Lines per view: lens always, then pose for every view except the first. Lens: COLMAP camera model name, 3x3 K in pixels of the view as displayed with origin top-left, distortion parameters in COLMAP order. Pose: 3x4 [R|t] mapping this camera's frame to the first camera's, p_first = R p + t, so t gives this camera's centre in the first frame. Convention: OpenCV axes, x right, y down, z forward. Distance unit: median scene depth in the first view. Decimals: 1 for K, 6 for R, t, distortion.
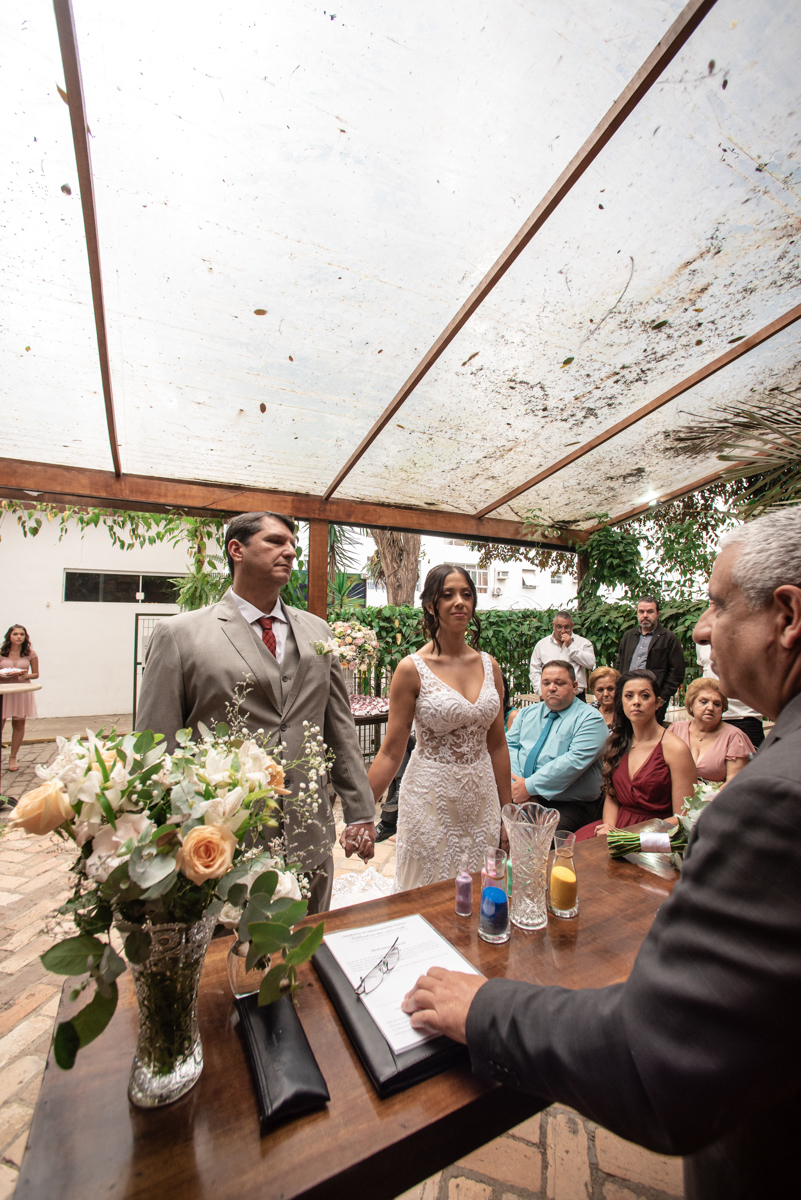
lens RADIAL K [[501.9, 0, 402.9], [0, 501.9, 597.3], [0, 0, 1]] dist [-0.074531, 0.038135]
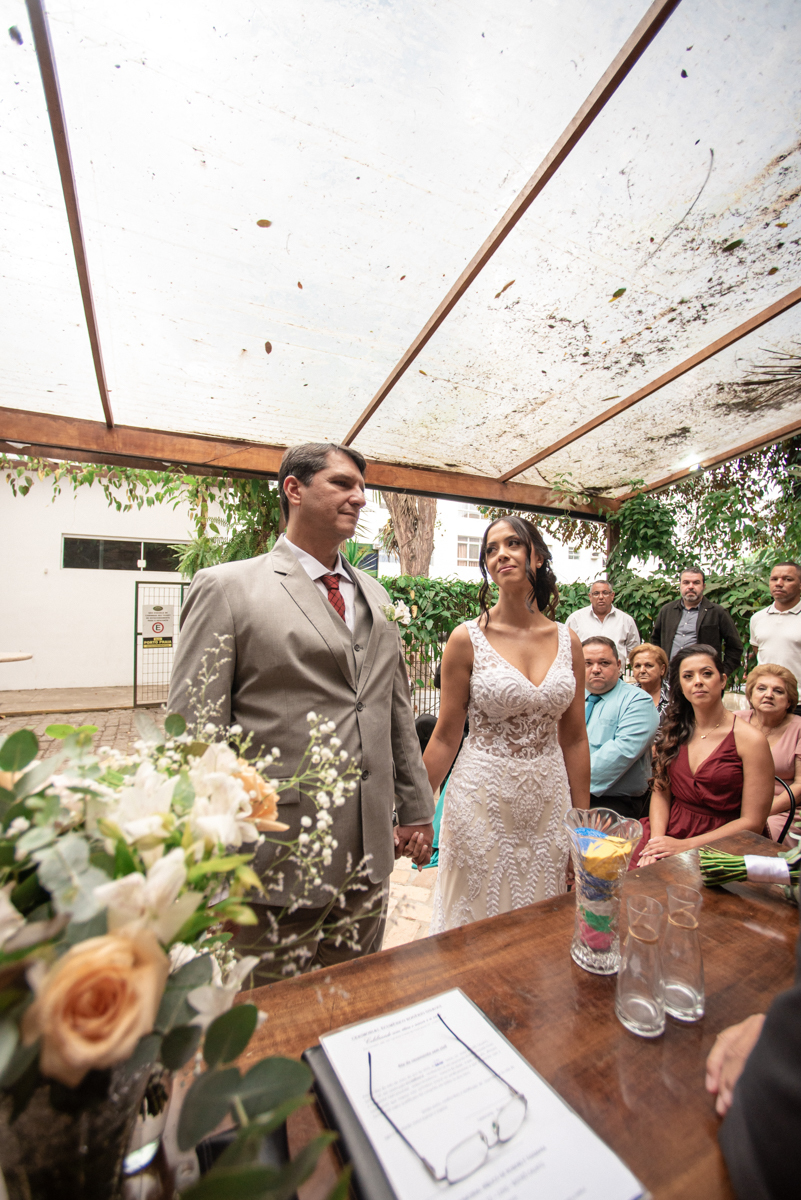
lens RADIAL K [[513.3, 0, 405.7], [0, 513.3, 597.8], [0, 0, 1]] dist [-0.074517, 0.035160]
pose [[0.999746, 0.016331, -0.015512, -0.013015], [-0.015523, 0.998584, 0.050885, 0.013104], [0.016321, -0.050631, 0.998584, 0.068545]]
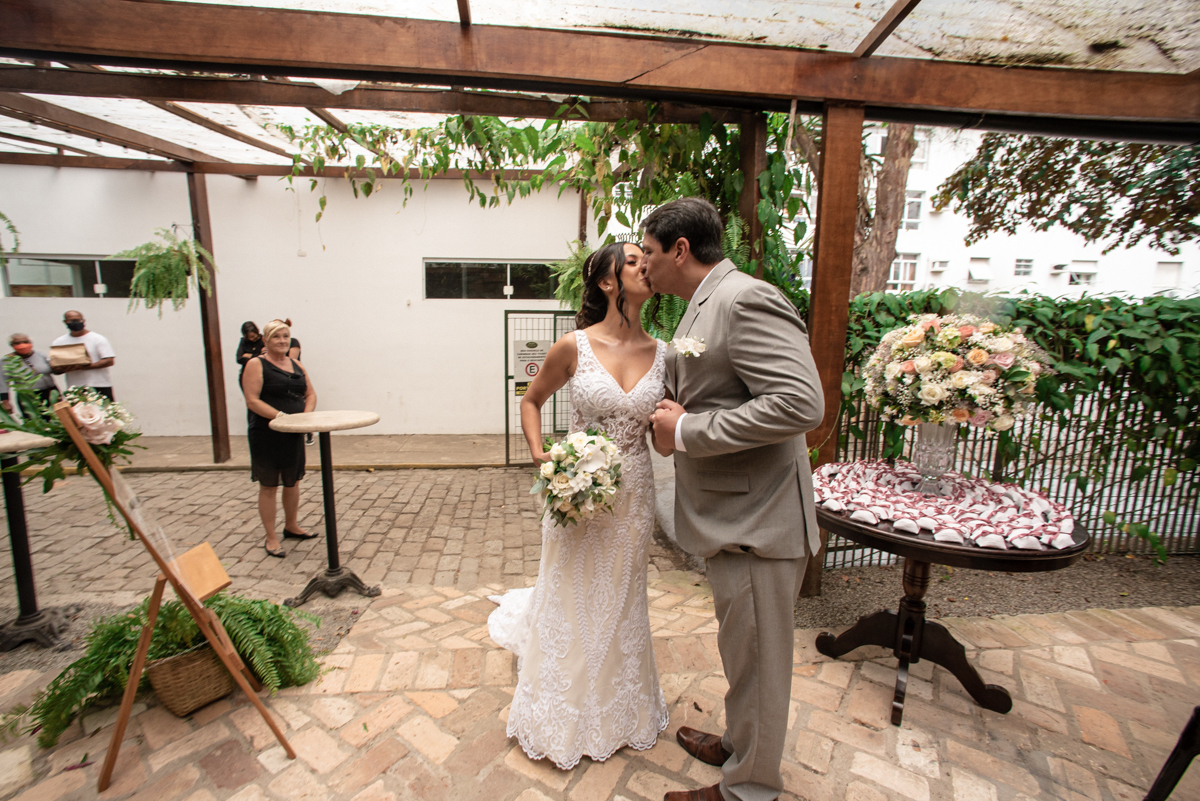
lens RADIAL K [[537.4, 0, 569.9], [0, 537.4, 408.5], [0, 0, 1]] dist [-0.075321, 0.039862]
pose [[0.930953, 0.057215, -0.360629, -0.263763], [0.015765, 0.980428, 0.196244, 0.036780], [0.364799, -0.188379, 0.911831, 0.474622]]
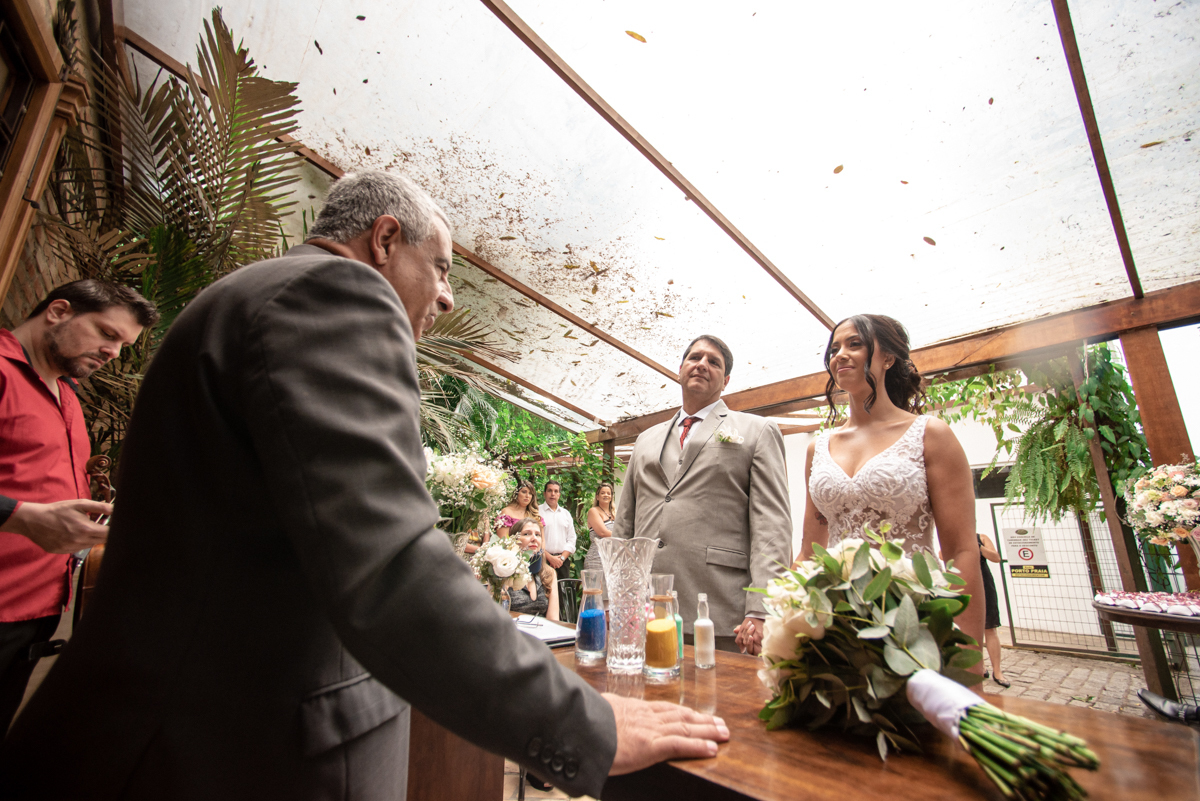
lens RADIAL K [[513.3, 0, 632.2], [0, 513.3, 404.2], [0, 0, 1]] dist [-0.074517, 0.035160]
pose [[0.282687, -0.258648, -0.923682, 0.289668], [0.045613, 0.965495, -0.256397, 0.106252], [0.958127, 0.030348, 0.284731, 0.176881]]
